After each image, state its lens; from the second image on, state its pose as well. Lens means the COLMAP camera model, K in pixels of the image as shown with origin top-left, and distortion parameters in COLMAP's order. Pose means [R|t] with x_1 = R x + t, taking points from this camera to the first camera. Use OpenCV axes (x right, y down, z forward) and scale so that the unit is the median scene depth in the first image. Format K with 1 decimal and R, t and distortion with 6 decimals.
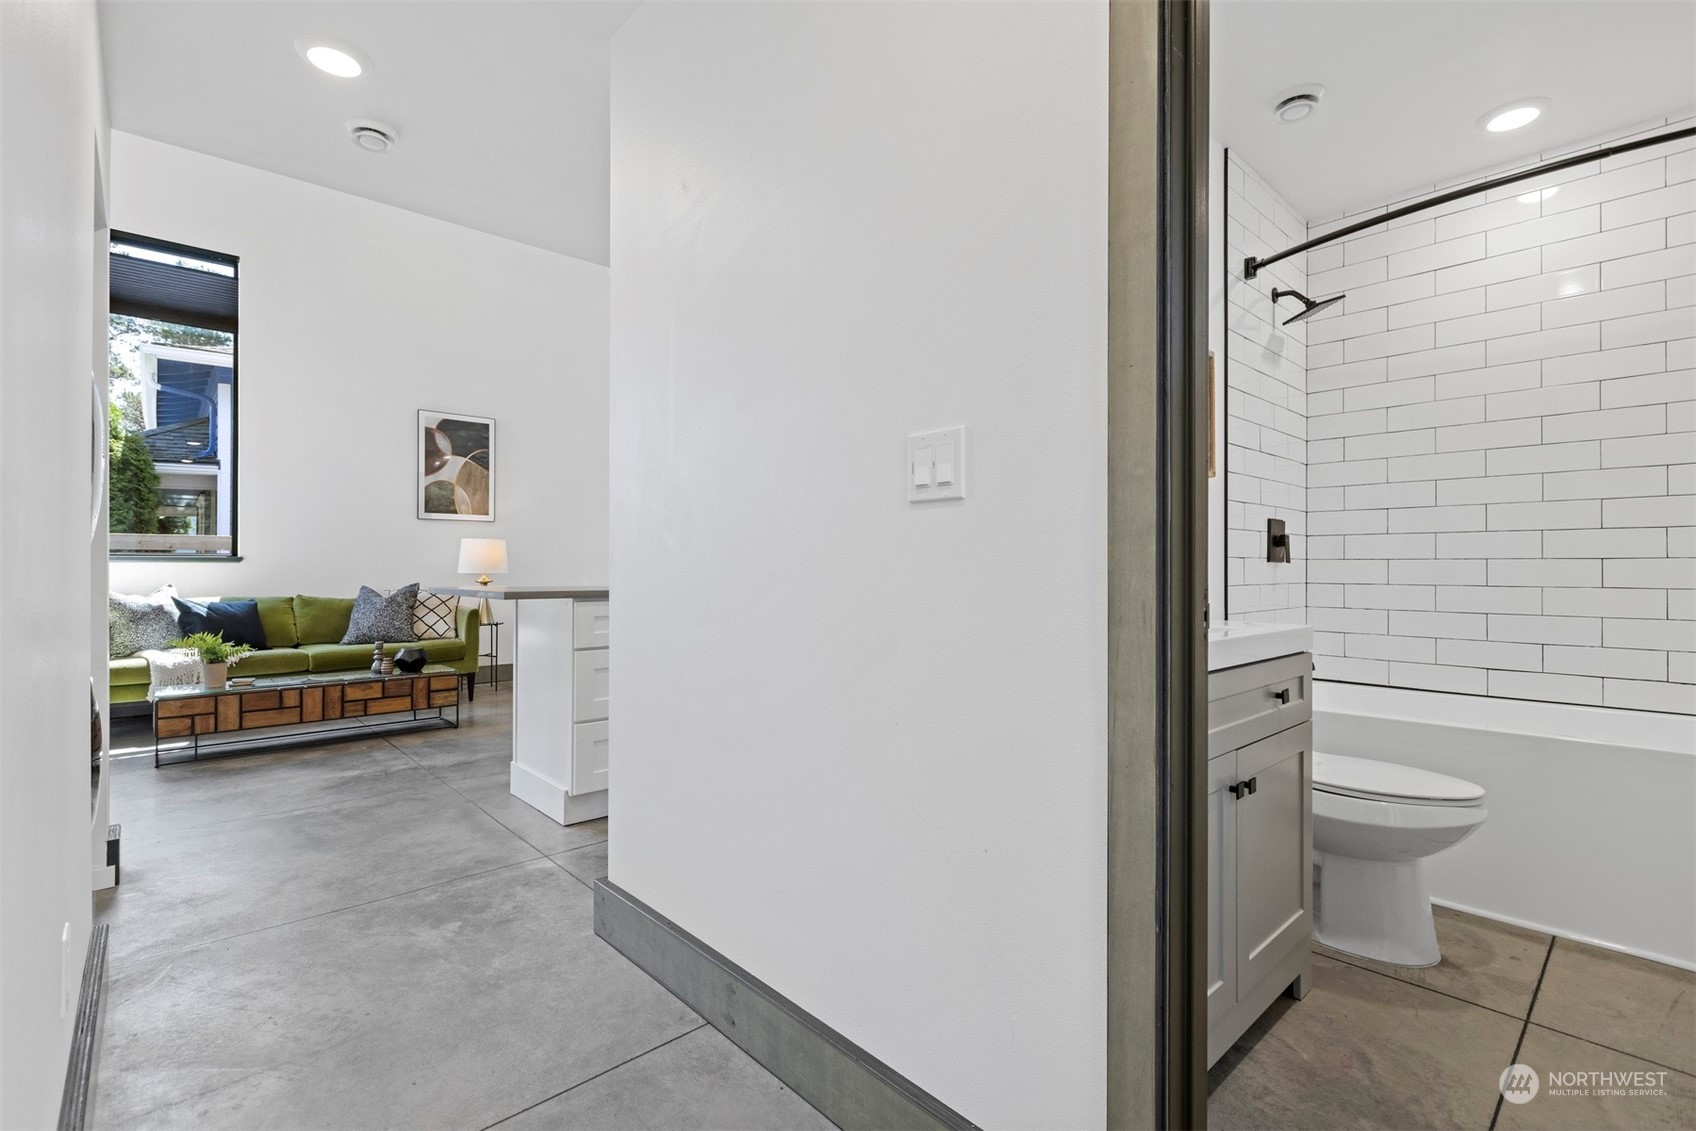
lens RADIAL K [[754.8, 0, 858.6], [0, 754.8, 563.7], [0, 0, 1]] dist [0.002017, -0.000375]
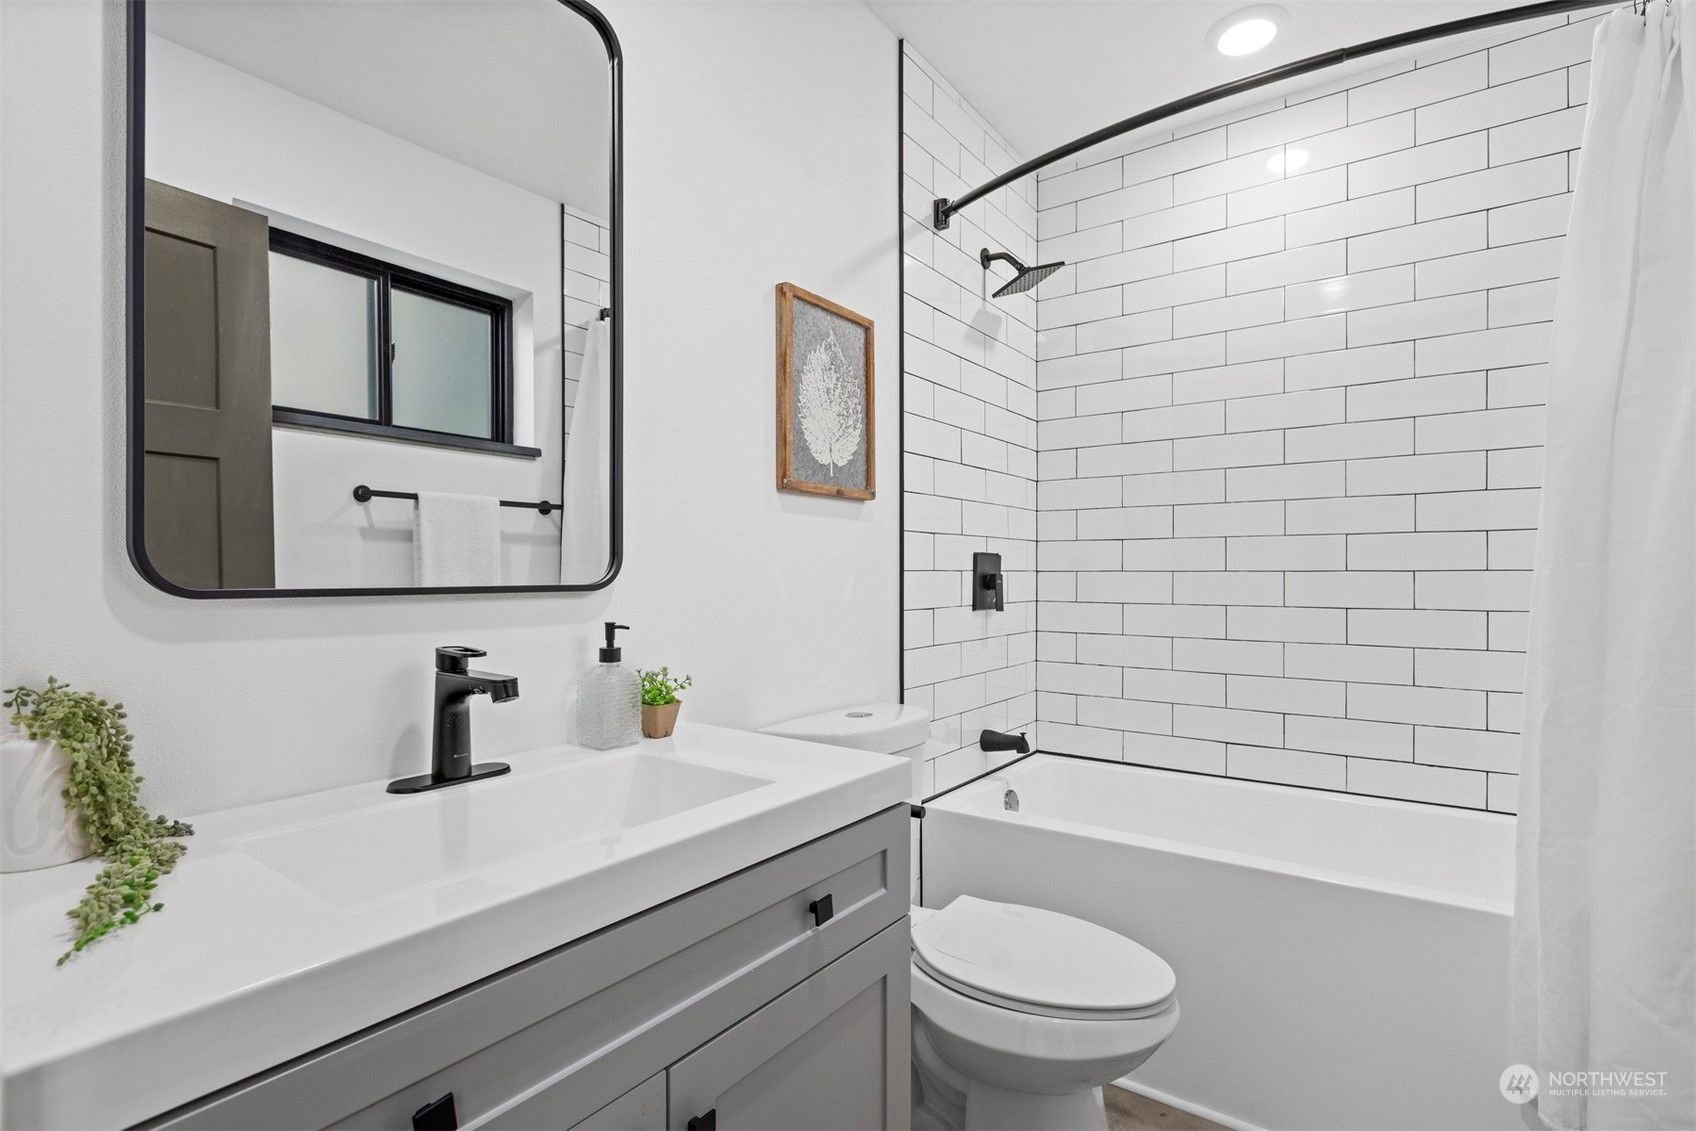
lens RADIAL K [[814.8, 0, 845.3], [0, 814.8, 580.4], [0, 0, 1]] dist [0.000281, 0.001073]
pose [[0.980295, -0.003838, 0.197500, 0.257448], [0.001670, 0.999936, 0.011146, -0.041738], [-0.197530, -0.010596, 0.980239, 0.227547]]
